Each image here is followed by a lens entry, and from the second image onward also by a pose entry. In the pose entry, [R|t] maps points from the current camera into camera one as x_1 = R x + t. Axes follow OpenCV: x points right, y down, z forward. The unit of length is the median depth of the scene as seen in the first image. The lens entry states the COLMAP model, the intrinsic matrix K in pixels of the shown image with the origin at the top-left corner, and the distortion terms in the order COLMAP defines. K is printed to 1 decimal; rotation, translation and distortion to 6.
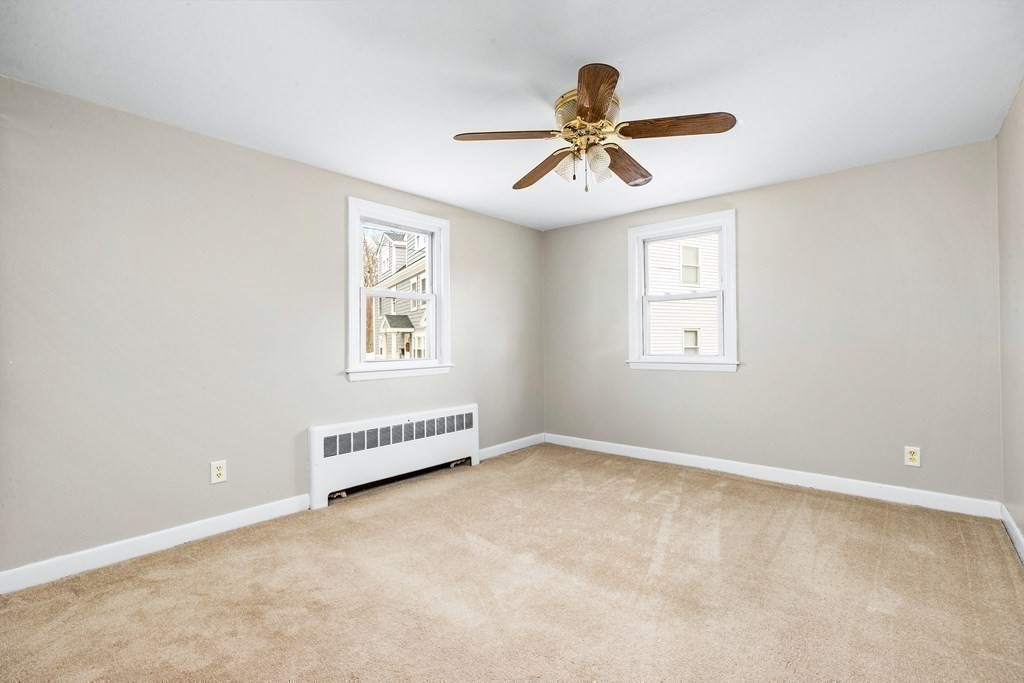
lens RADIAL K [[478.8, 0, 509.3], [0, 478.8, 343.1], [0, 0, 1]] dist [0.038811, 0.001725]
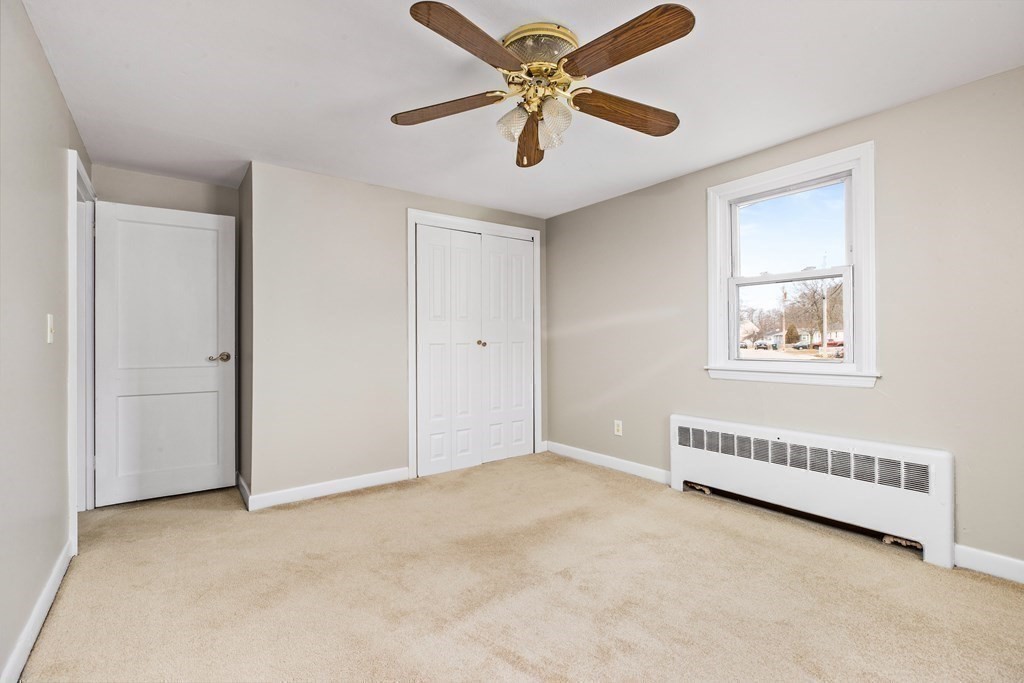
lens RADIAL K [[478.8, 0, 506.4], [0, 478.8, 339.3], [0, 0, 1]] dist [0.038811, 0.001725]
pose [[-0.232790, 0.006126, -0.972508, 0.730017], [0.013939, 0.999898, 0.002962, -0.008872], [0.972427, -0.012867, -0.232852, 0.838504]]
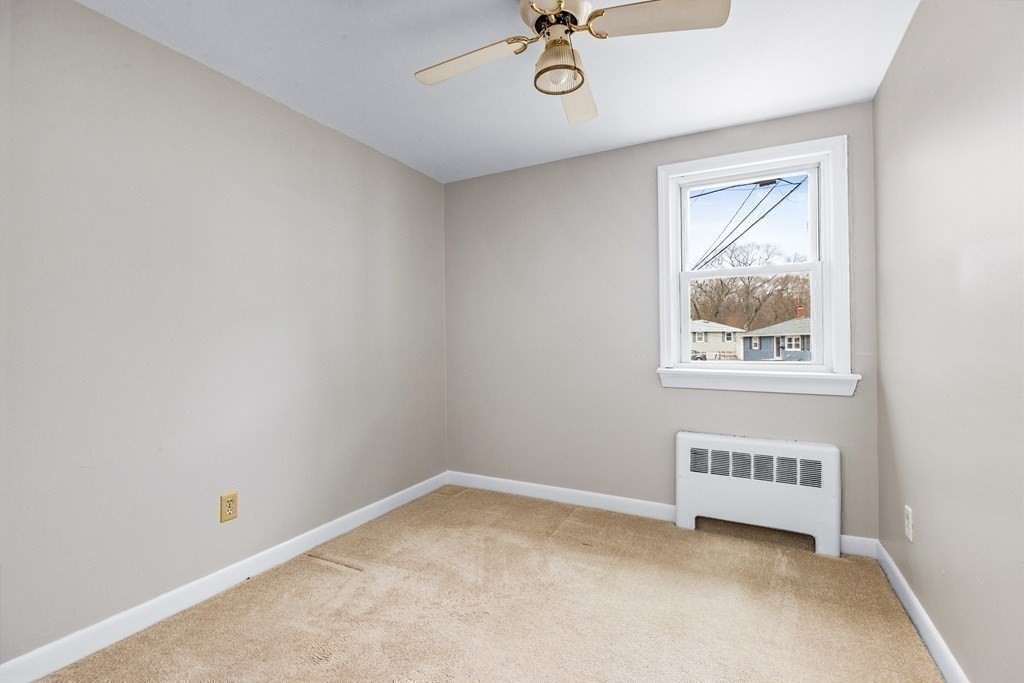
lens RADIAL K [[478.8, 0, 489.7], [0, 478.8, 338.3], [0, 0, 1]] dist [0.038811, 0.001725]
pose [[0.200434, -0.000204, -0.979707, 0.376895], [0.001788, 0.999998, 0.000157, -0.001549], [0.979706, -0.001784, 0.200434, 0.456428]]
